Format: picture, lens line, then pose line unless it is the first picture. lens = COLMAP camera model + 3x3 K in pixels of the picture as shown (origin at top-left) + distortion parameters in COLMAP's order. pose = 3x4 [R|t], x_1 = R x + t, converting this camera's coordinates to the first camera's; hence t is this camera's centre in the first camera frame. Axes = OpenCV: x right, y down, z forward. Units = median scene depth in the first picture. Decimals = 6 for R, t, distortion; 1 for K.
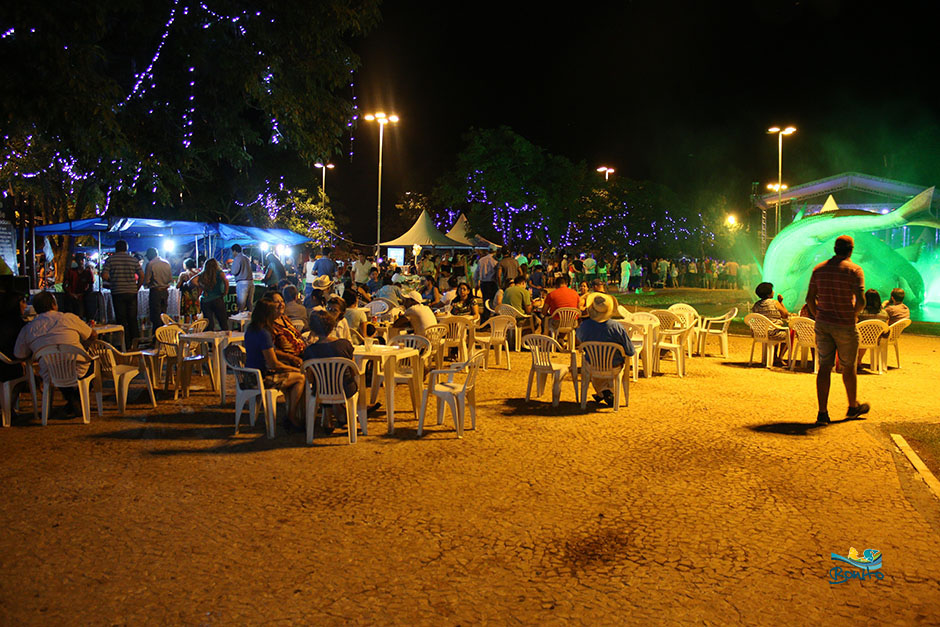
lens RADIAL K [[763.8, 0, 472.0], [0, 763.8, 313.2], [0, 0, 1]] dist [-0.138458, 0.098260]
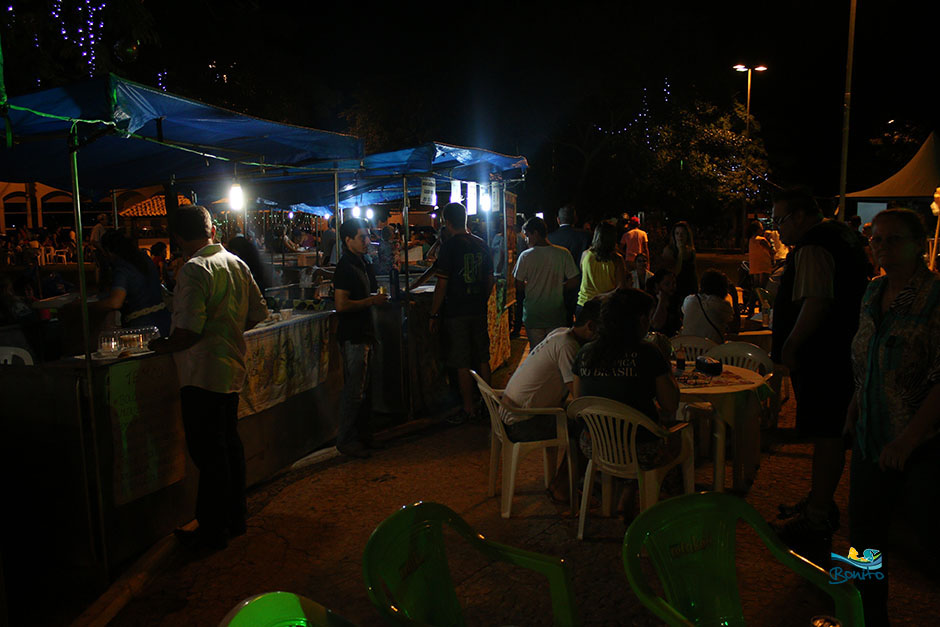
lens RADIAL K [[763.8, 0, 466.7], [0, 763.8, 313.7], [0, 0, 1]] dist [-0.138458, 0.098260]
pose [[0.832309, 0.052349, -0.551834, -0.160691], [-0.023050, 0.997938, 0.059901, -0.098333], [0.553832, -0.037136, 0.831800, 1.320987]]
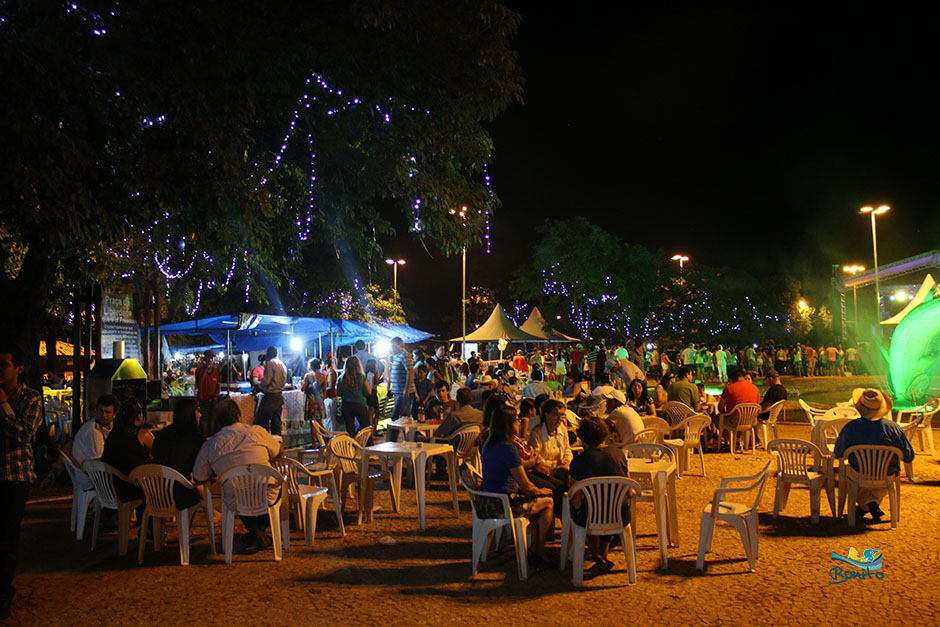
lens RADIAL K [[763.8, 0, 469.9], [0, 763.8, 312.9], [0, 0, 1]] dist [-0.138458, 0.098260]
pose [[0.997626, -0.026400, -0.063596, -0.130300], [0.018333, 0.992082, -0.124247, -0.008563], [0.066373, 0.122786, 0.990211, 0.083274]]
